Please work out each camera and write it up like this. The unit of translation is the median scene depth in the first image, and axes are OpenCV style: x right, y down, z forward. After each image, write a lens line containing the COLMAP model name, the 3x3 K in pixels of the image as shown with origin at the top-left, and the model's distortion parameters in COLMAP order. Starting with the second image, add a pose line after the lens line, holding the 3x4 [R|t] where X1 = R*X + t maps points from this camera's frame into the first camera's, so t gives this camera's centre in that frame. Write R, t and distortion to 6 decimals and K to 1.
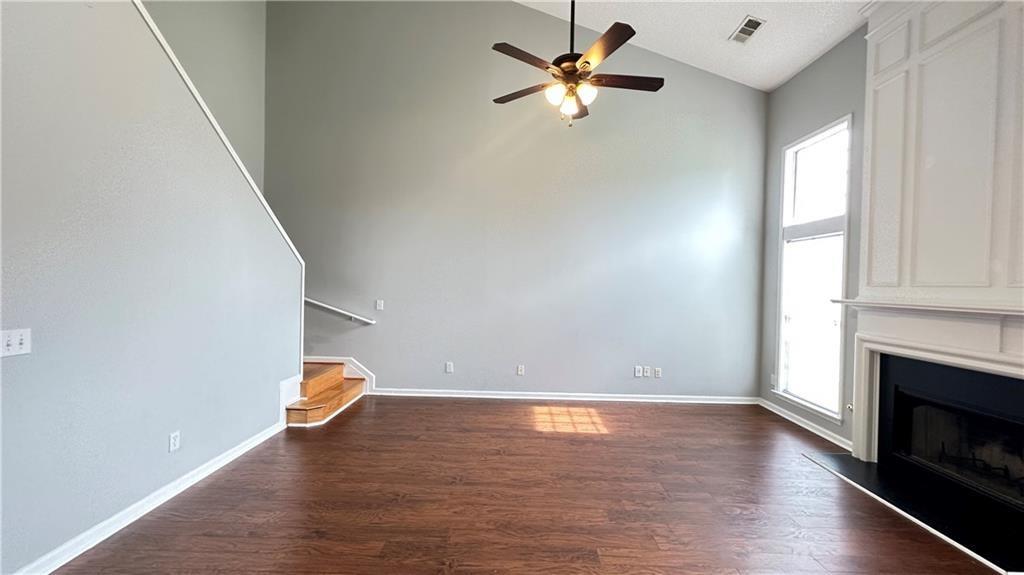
lens RADIAL K [[408.0, 0, 512.0], [0, 408.0, 287.5], [0, 0, 1]] dist [0.001126, 0.000080]
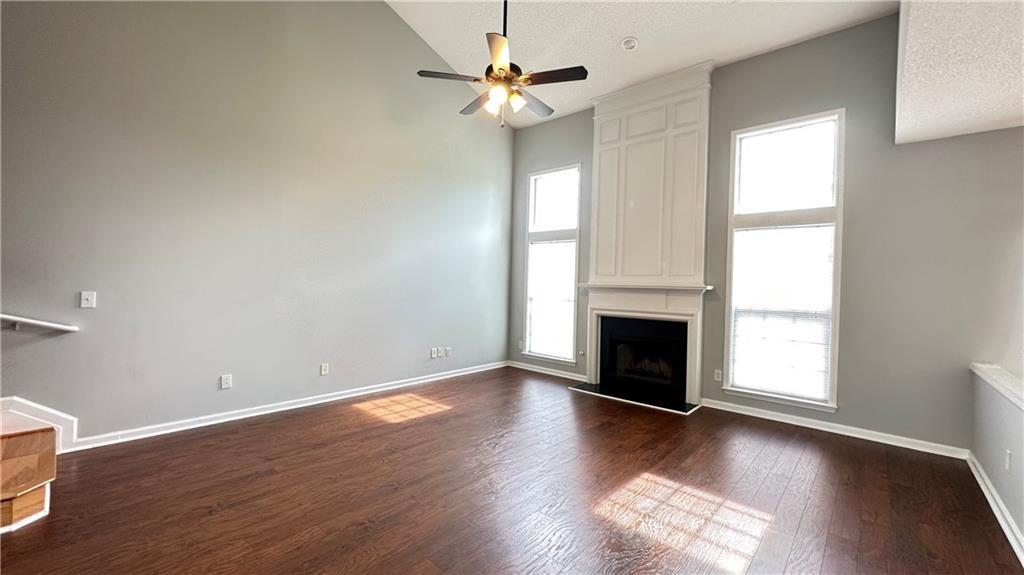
lens RADIAL K [[408.0, 0, 512.0], [0, 408.0, 287.5], [0, 0, 1]] dist [0.001126, 0.000080]
pose [[0.654660, -0.010406, 0.755851, -0.464048], [-0.002264, 0.999874, 0.015726, 0.017659], [-0.755920, -0.012006, 0.654554, 0.166789]]
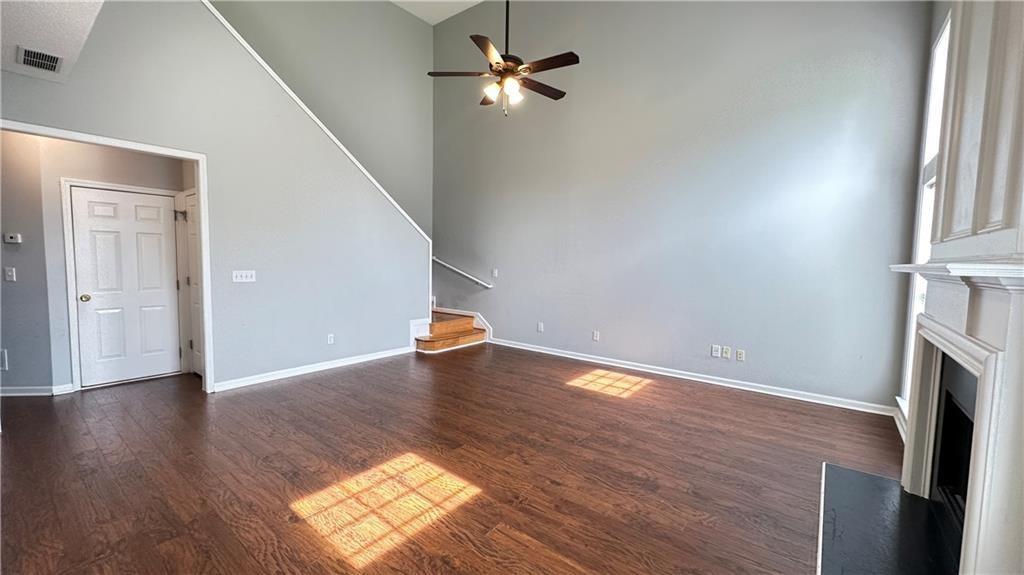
lens RADIAL K [[408.0, 0, 512.0], [0, 408.0, 287.5], [0, 0, 1]] dist [0.001126, 0.000080]
pose [[0.795980, 0.033845, -0.604376, 0.608678], [-0.007522, 0.998912, 0.046031, 0.035913], [0.605276, -0.032093, 0.795368, 0.027912]]
